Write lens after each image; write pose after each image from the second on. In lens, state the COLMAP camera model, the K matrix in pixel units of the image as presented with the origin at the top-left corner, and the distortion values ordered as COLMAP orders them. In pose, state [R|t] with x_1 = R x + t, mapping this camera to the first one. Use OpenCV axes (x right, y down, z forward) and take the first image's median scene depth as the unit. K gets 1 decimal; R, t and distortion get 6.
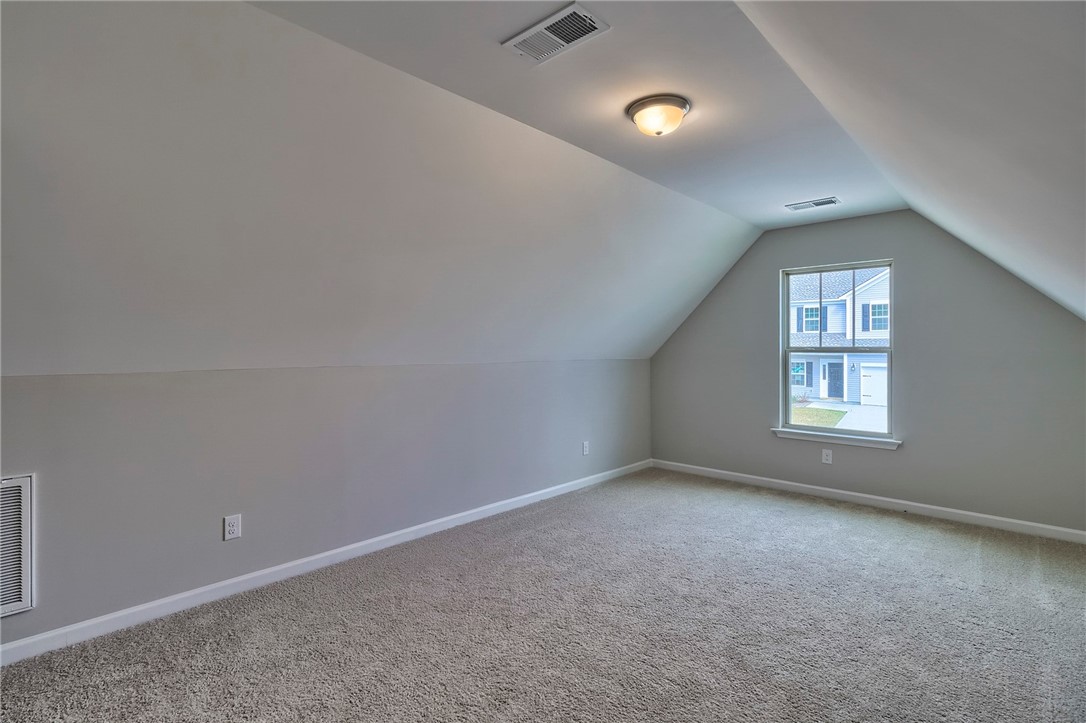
lens RADIAL K [[508.8, 0, 538.3], [0, 508.8, 360.1], [0, 0, 1]] dist [0.000047, -0.000117]
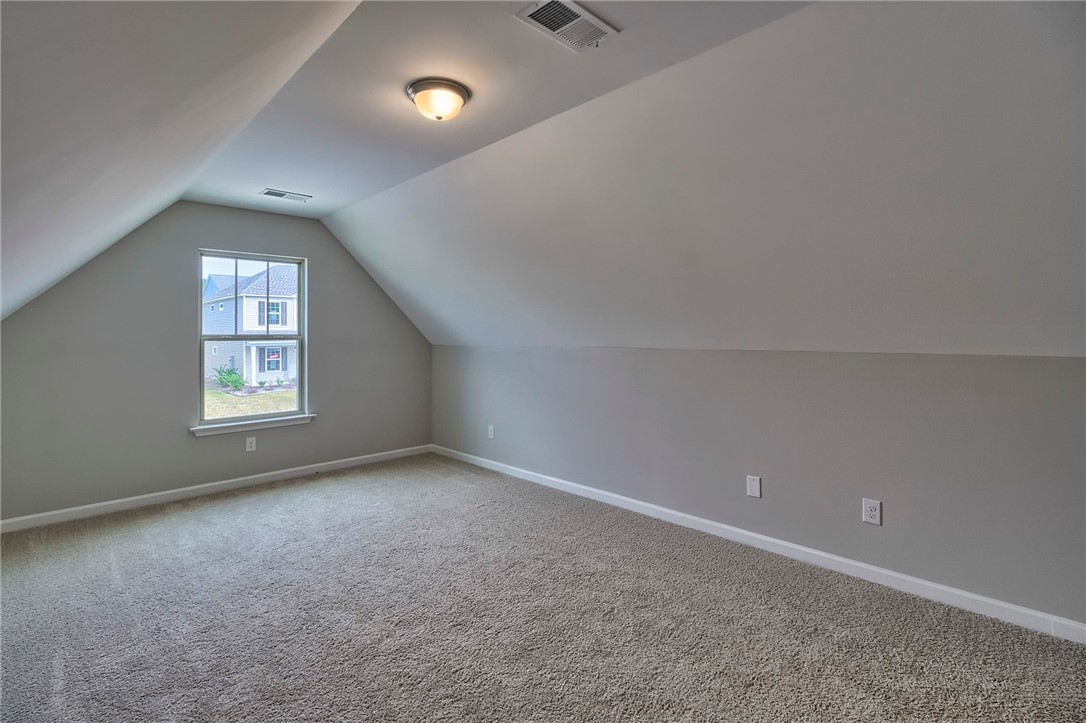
lens RADIAL K [[492.8, 0, 540.5], [0, 492.8, 336.5], [0, 0, 1]] dist [-0.000762, -0.000087]
pose [[0.059553, -0.006316, 0.998205, -0.369278], [0.026723, 0.999632, 0.004731, -0.011737], [-0.997867, 0.026393, 0.059700, 0.374379]]
